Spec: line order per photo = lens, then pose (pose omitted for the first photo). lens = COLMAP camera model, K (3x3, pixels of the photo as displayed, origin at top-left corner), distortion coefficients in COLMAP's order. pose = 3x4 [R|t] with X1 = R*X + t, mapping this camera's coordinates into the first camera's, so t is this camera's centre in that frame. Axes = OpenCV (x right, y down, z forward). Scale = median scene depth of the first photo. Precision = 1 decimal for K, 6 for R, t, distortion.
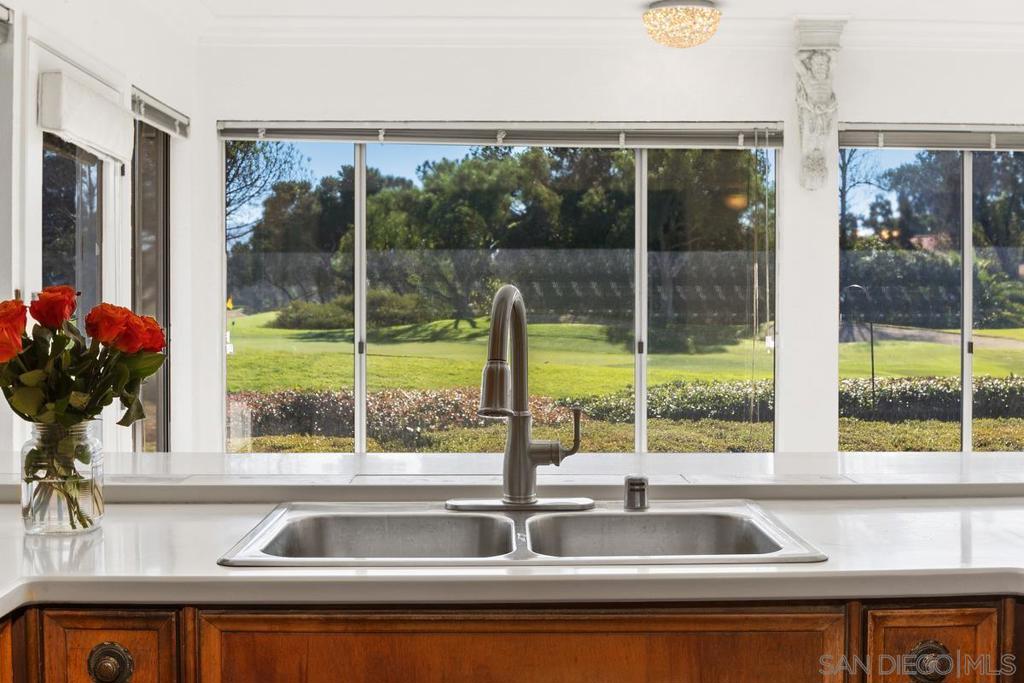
lens RADIAL K [[1328.8, 0, 512.7], [0, 1328.8, 338.9], [0, 0, 1]] dist [-0.030680, 0.000000]
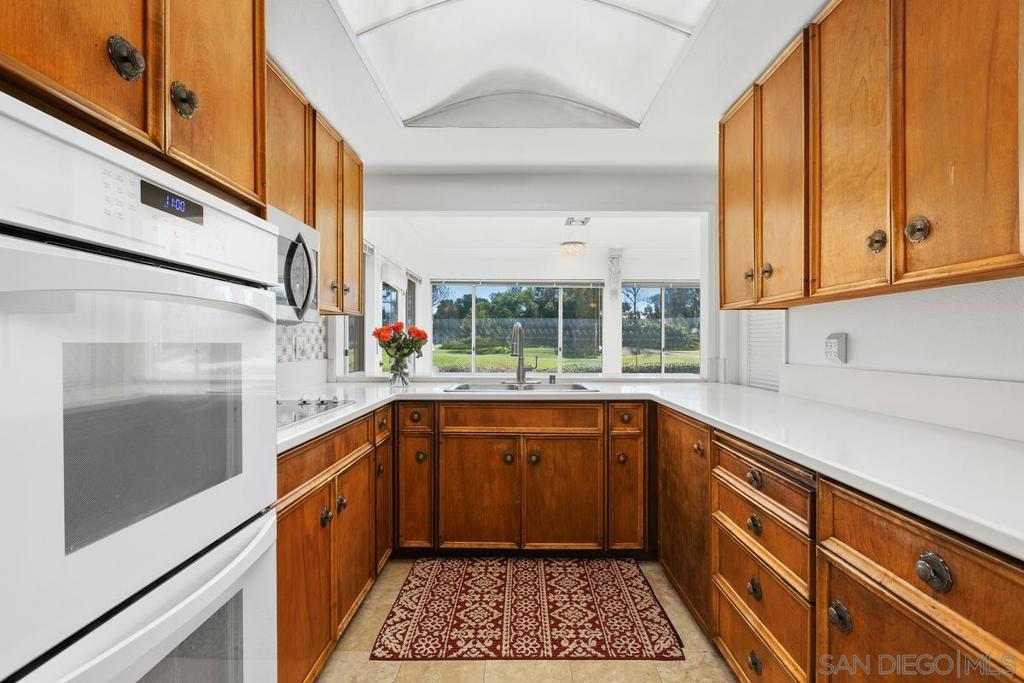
lens RADIAL K [[460.0, 0, 513.7], [0, 460.0, 346.6], [0, 0, 1]] dist [-0.000985, -0.001089]
pose [[0.999831, 0.003719, -0.017979, 0.003265], [-0.004034, 0.999838, -0.017524, 0.020666], [0.017911, 0.017593, 0.999685, -0.122614]]
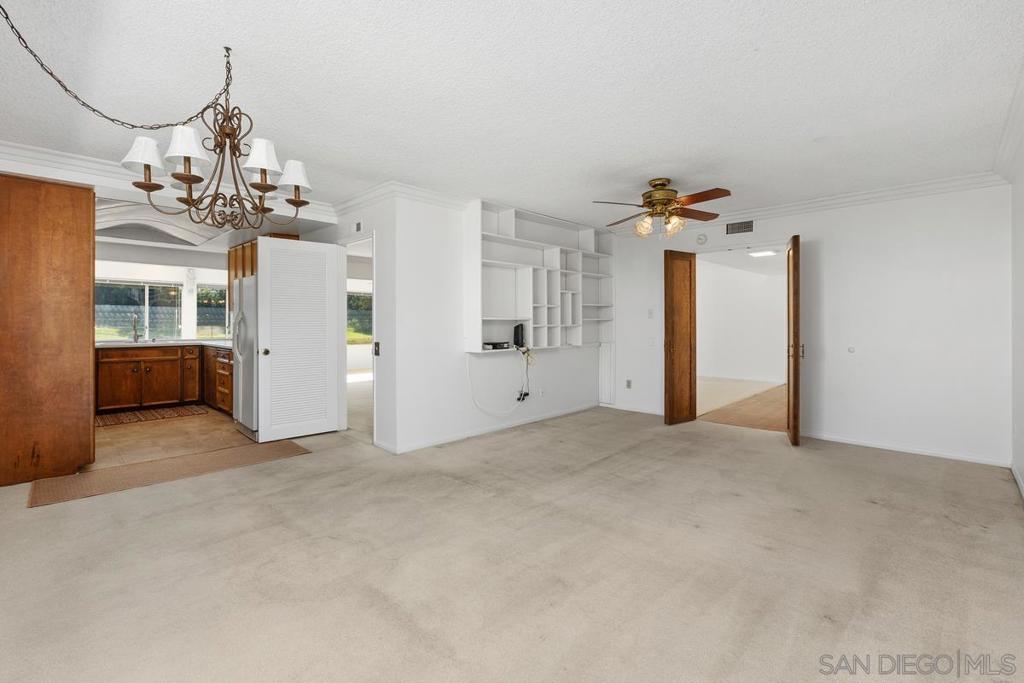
lens RADIAL K [[460.0, 0, 516.3], [0, 460.0, 326.9], [0, 0, 1]] dist [-0.000985, -0.001089]
pose [[0.697937, 0.001425, 0.716157, -0.157503], [0.009972, 0.999882, -0.011707, 0.037081], [-0.716089, 0.015312, 0.697841, -1.089386]]
